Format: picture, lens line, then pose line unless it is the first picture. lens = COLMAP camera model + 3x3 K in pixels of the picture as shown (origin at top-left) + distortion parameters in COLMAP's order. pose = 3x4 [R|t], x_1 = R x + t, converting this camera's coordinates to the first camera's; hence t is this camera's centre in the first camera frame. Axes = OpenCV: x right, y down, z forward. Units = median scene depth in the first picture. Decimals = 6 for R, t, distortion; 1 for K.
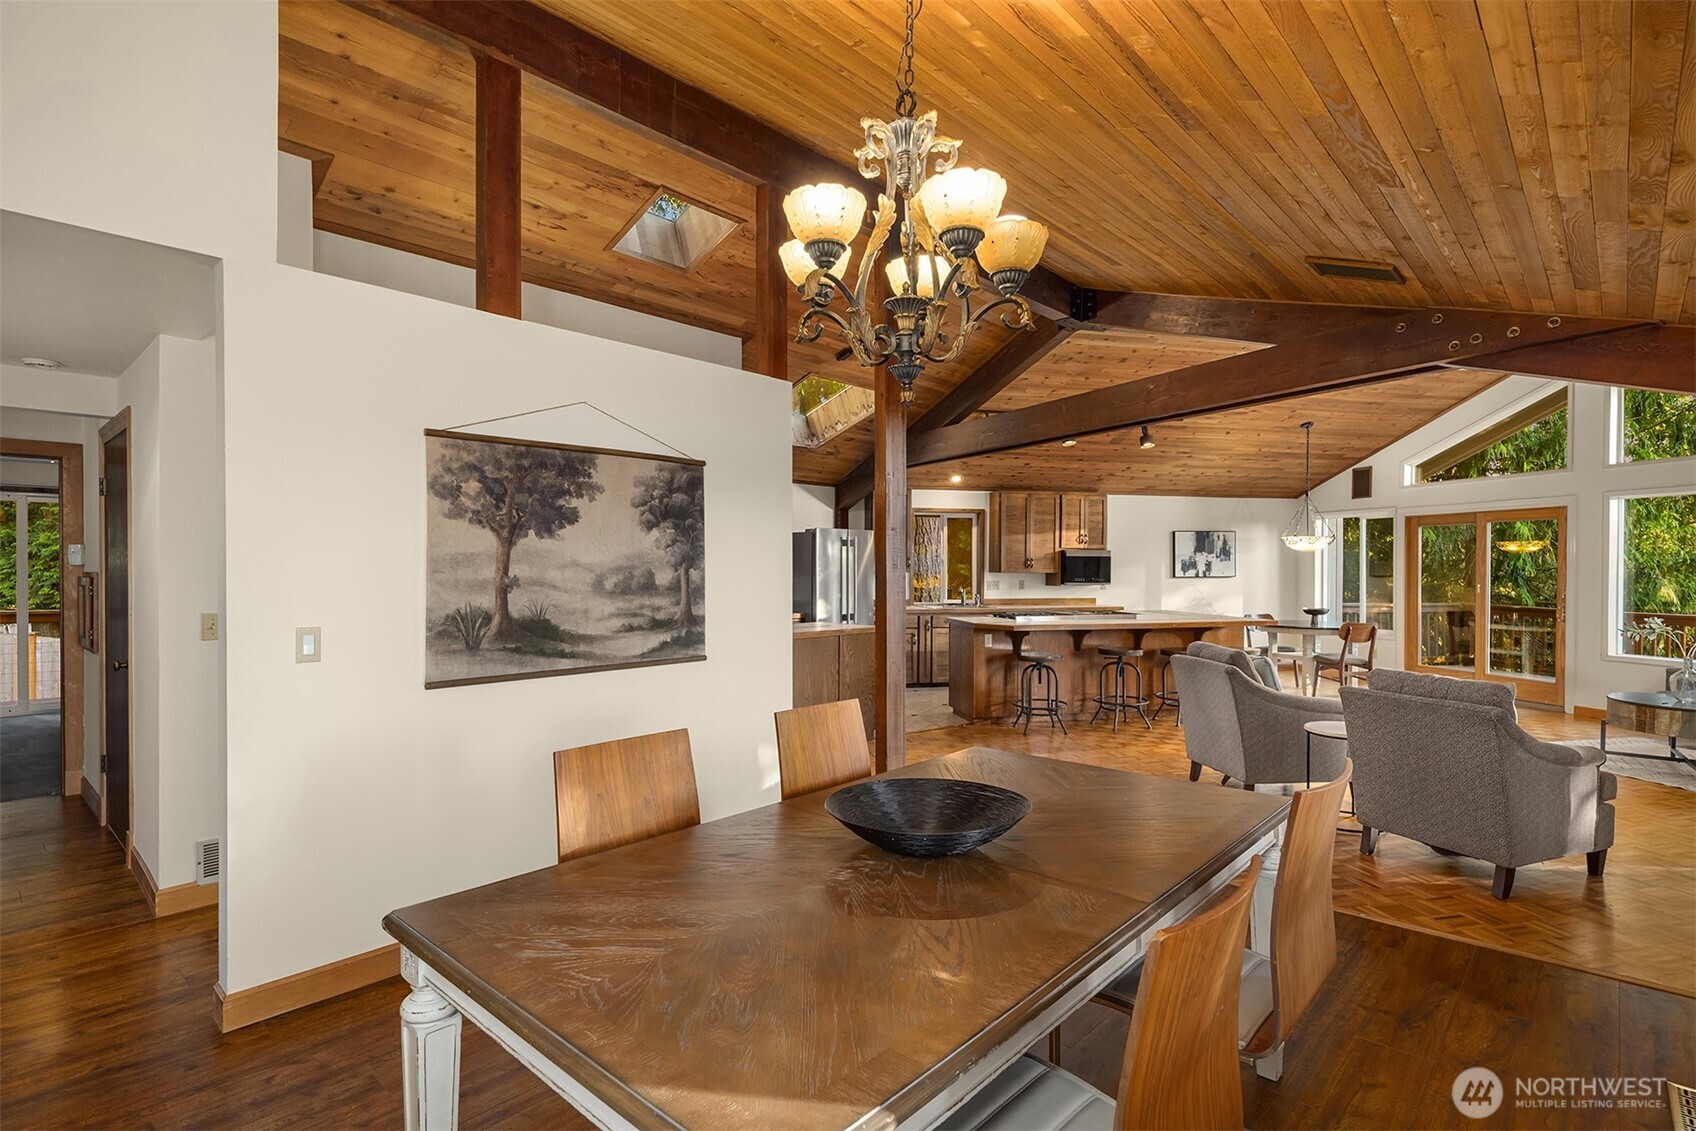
lens RADIAL K [[825.1, 0, 847.6], [0, 825.1, 572.9], [0, 0, 1]] dist [-0.000331, -0.001814]
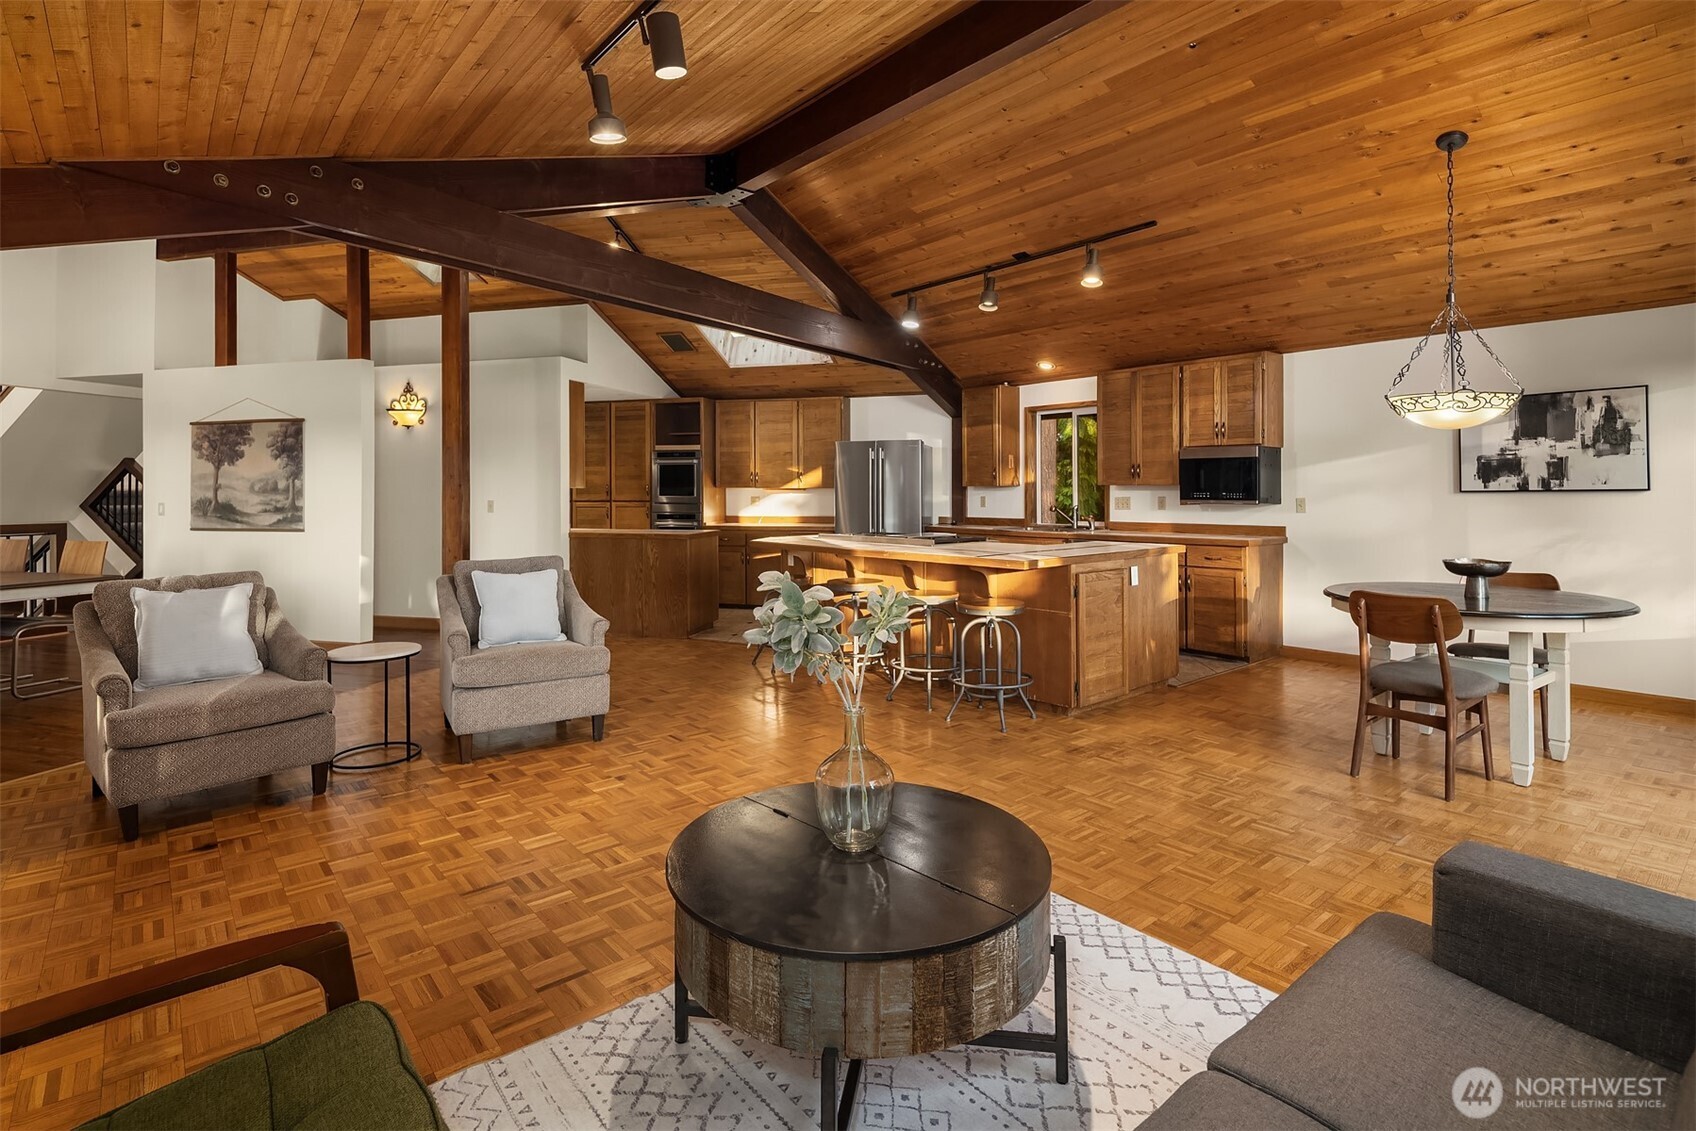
lens RADIAL K [[825.1, 0, 848.4], [0, 825.1, 490.9], [0, 0, 1]] dist [-0.000331, -0.001814]
pose [[0.455891, -0.005080, -0.890021, 1.920770], [-0.003177, 0.999968, -0.007335, 0.028197], [0.890030, 0.006171, 0.455860, 1.234981]]
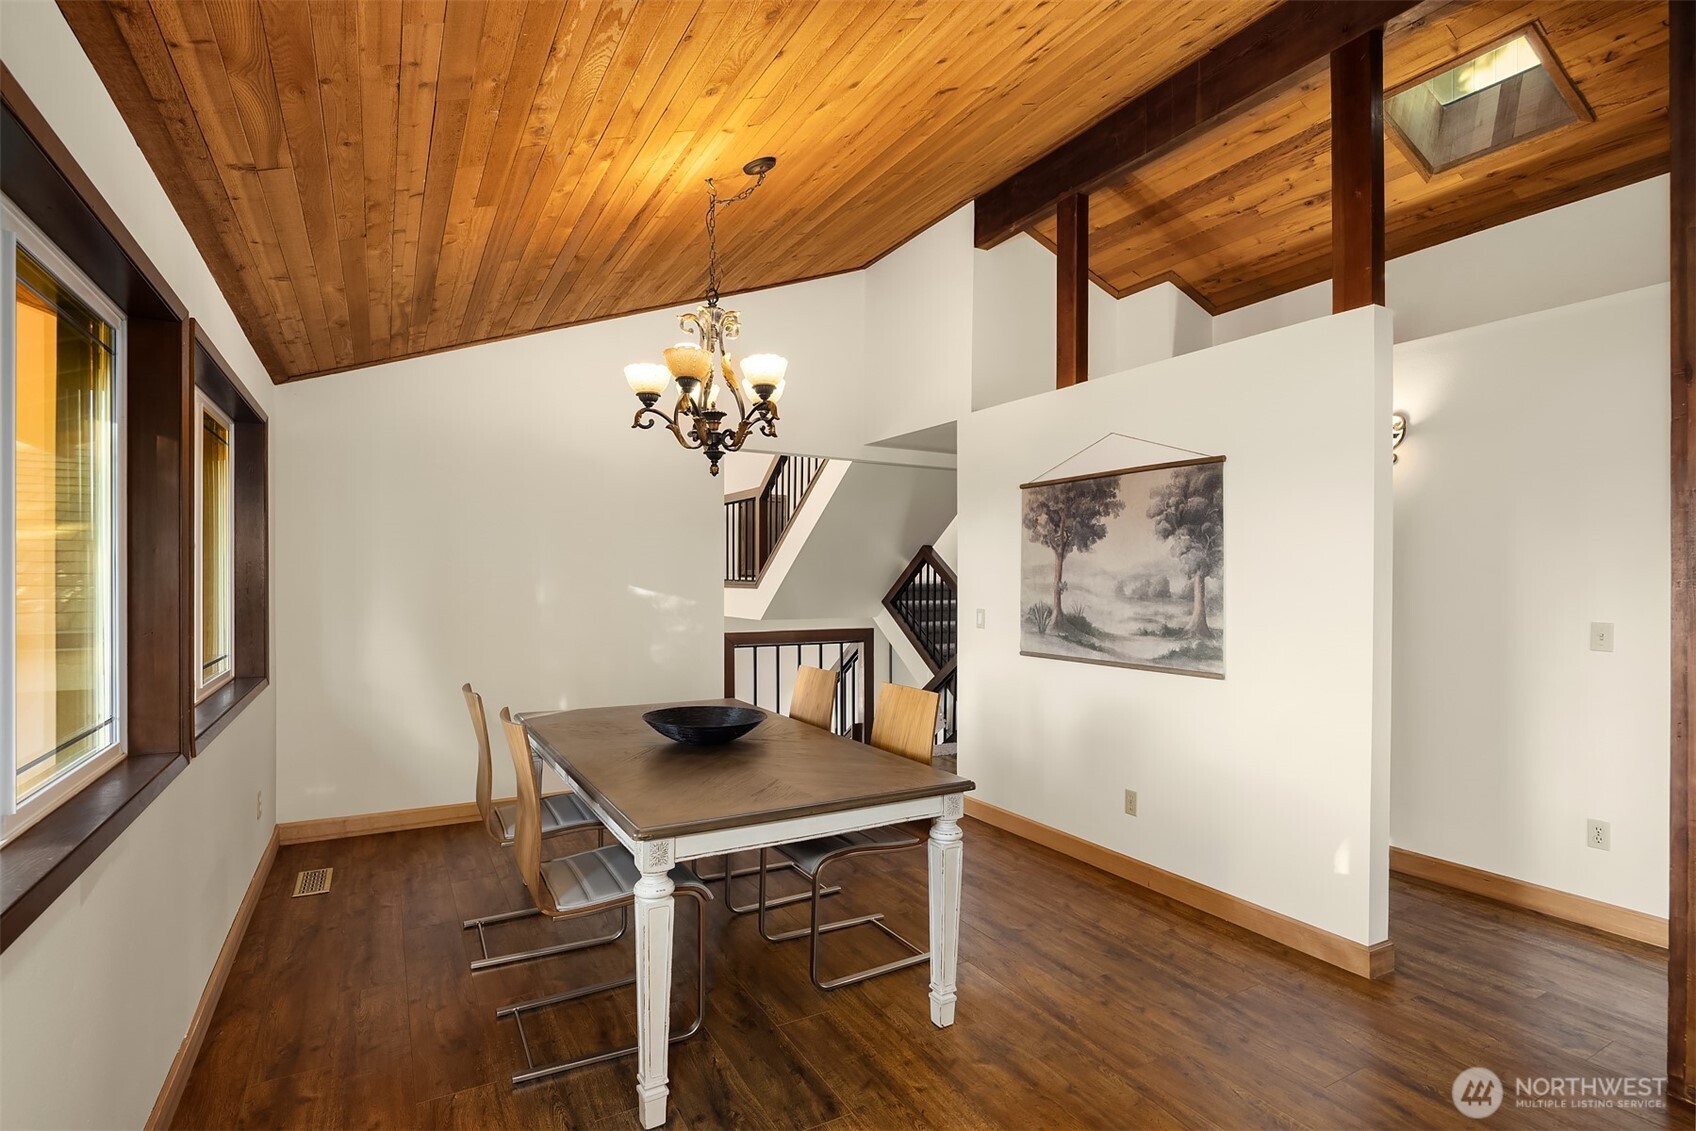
lens RADIAL K [[825.1, 0, 839.1], [0, 825.1, 578.0], [0, 0, 1]] dist [-0.000331, -0.001814]
pose [[-0.307494, 0.001709, -0.951548, 0.800549], [-0.008467, 0.999954, 0.004532, -0.004295], [0.951512, 0.009450, -0.307466, 0.880572]]
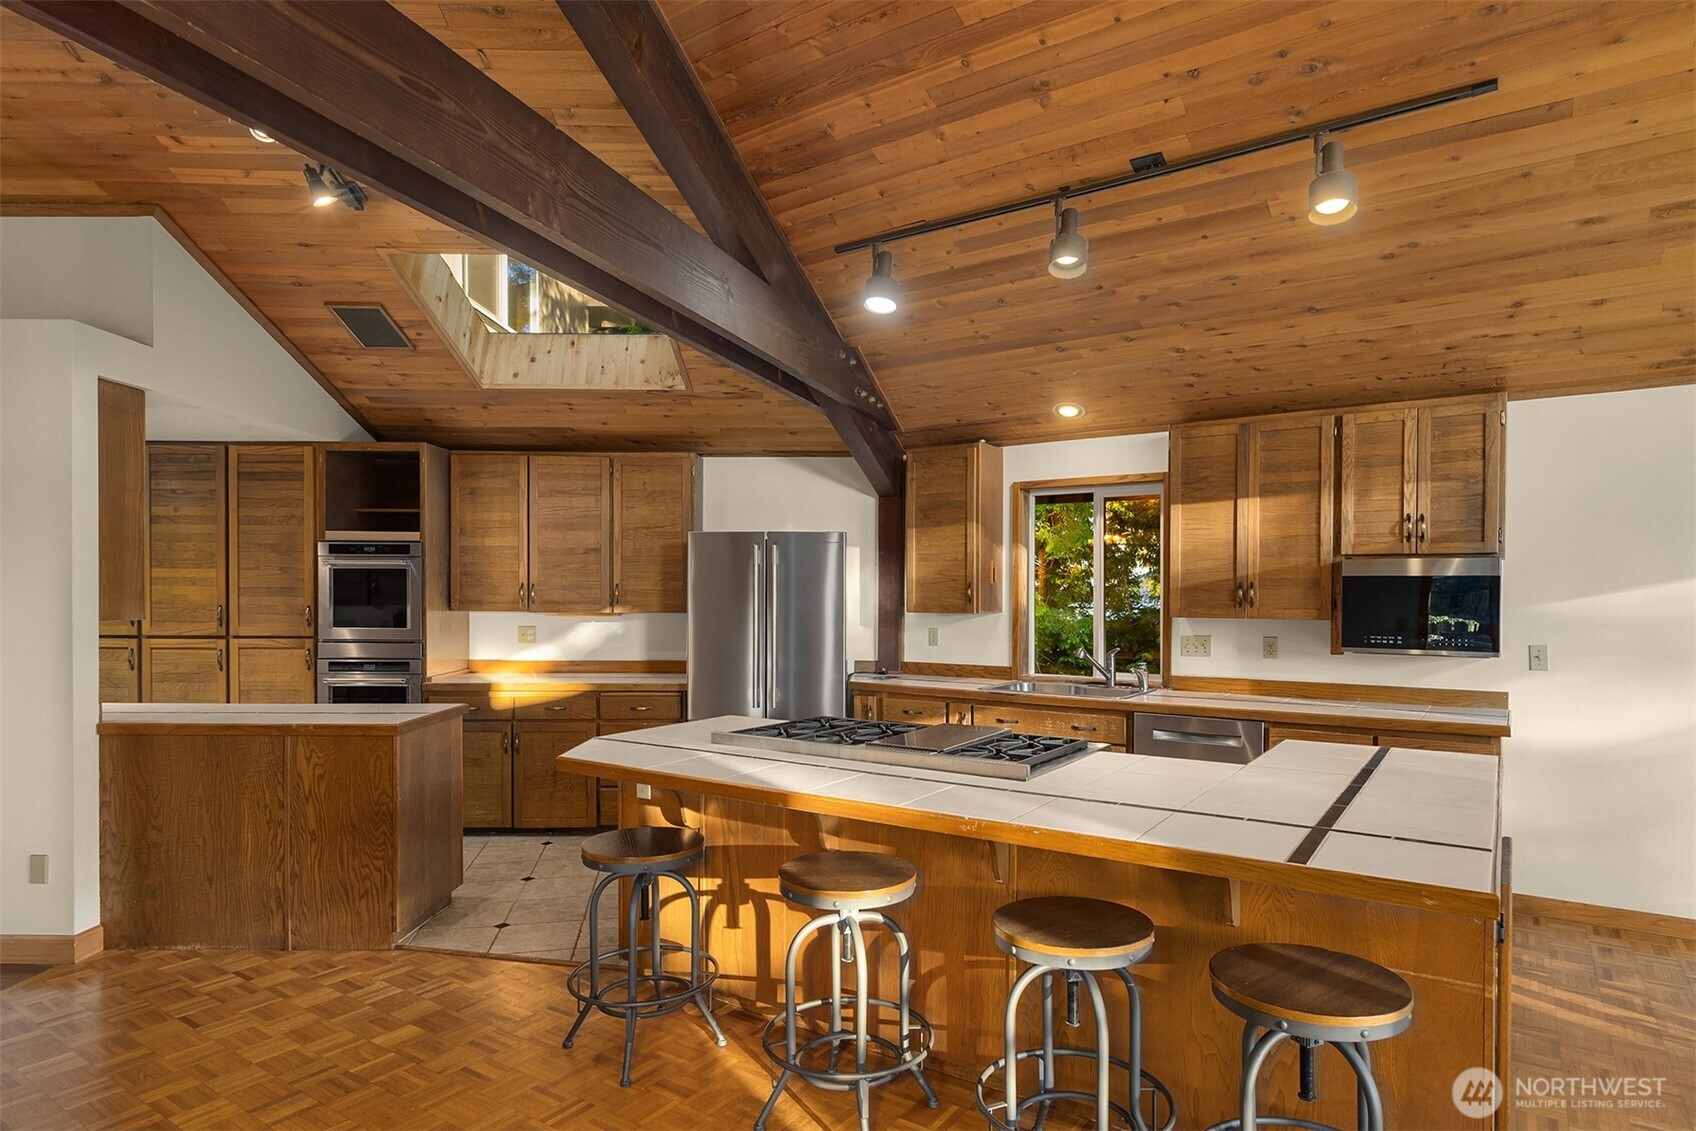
lens RADIAL K [[951.6, 0, 888.0], [0, 951.6, 603.2], [0, 0, 1]] dist [0.008881, -0.003982]
pose [[0.691173, 0.006086, -0.722664, 1.152745], [-0.006499, 0.999976, 0.002205, -0.019492], [0.722660, 0.003173, 0.691196, 1.449077]]
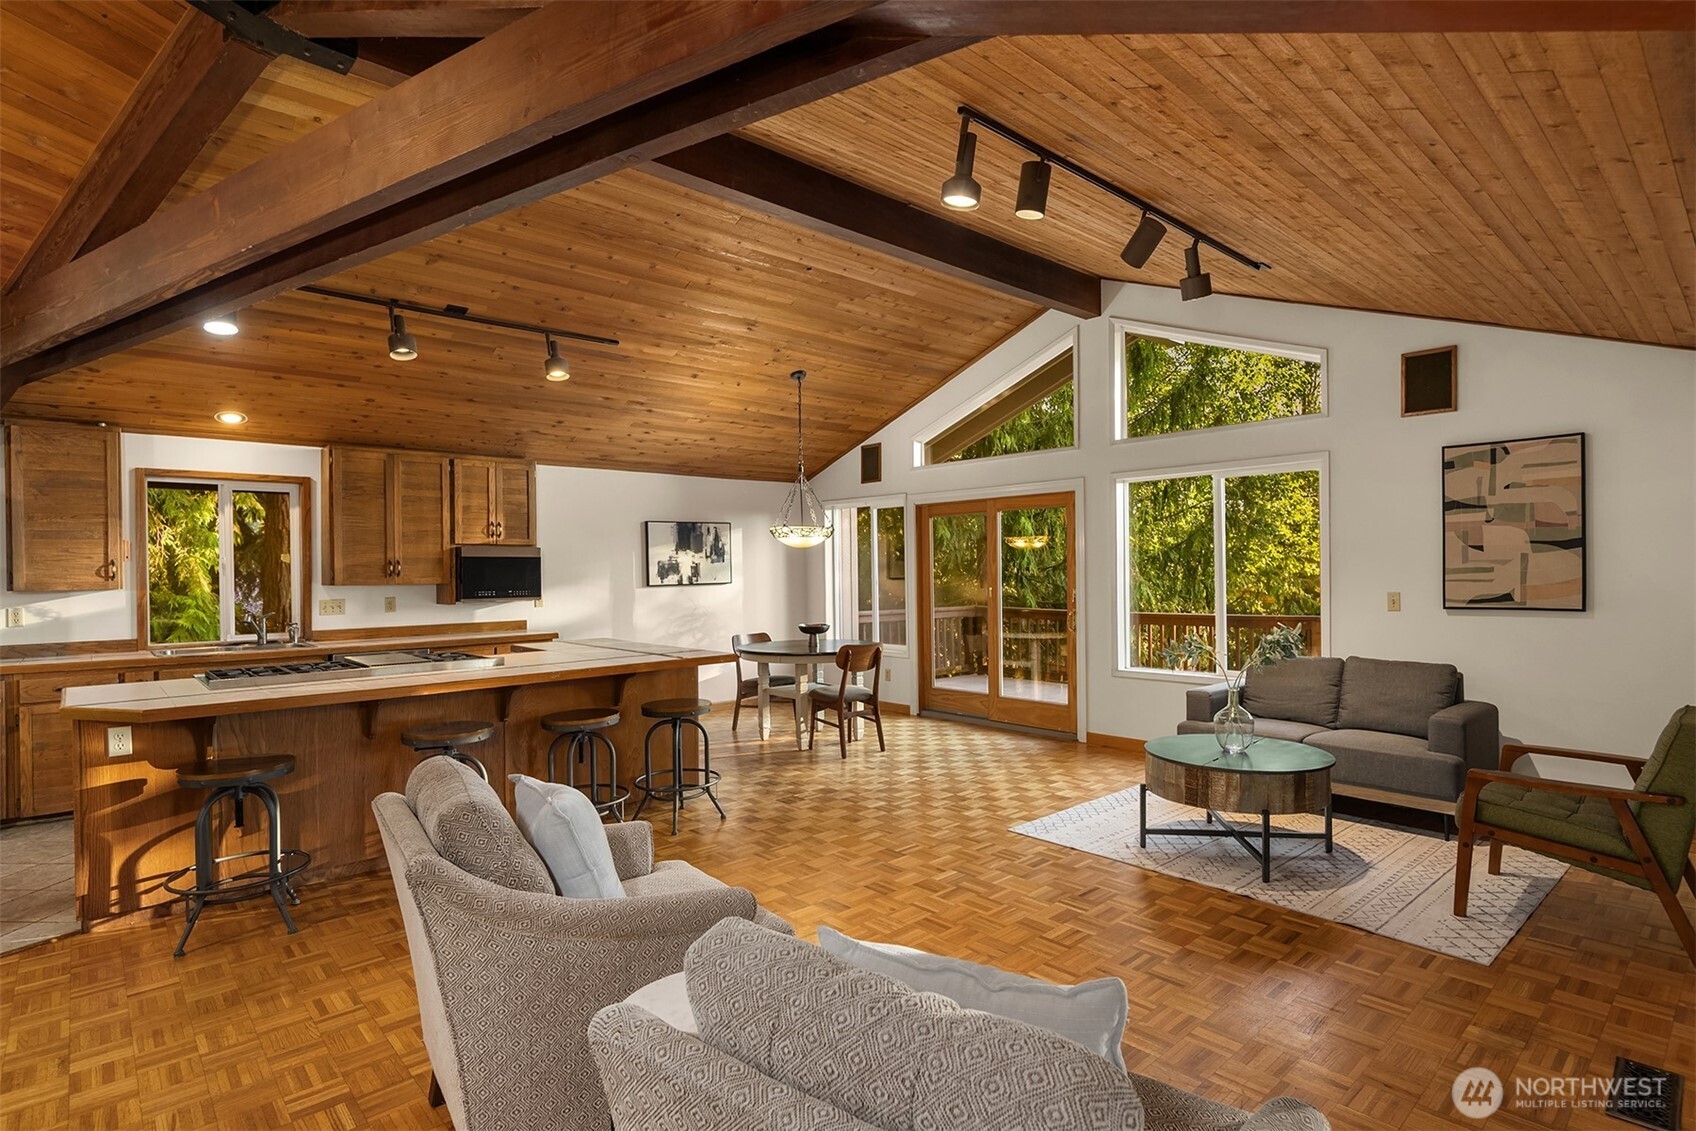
lens RADIAL K [[848.2, 0, 874.6], [0, 848.2, 565.4], [0, 0, 1]] dist [-0.016488, 0.000246]
pose [[0.867153, -0.011300, 0.497914, 0.575981], [0.019755, 0.999736, -0.011714, 0.000205], [-0.497651, 0.019994, 0.867147, 0.763027]]
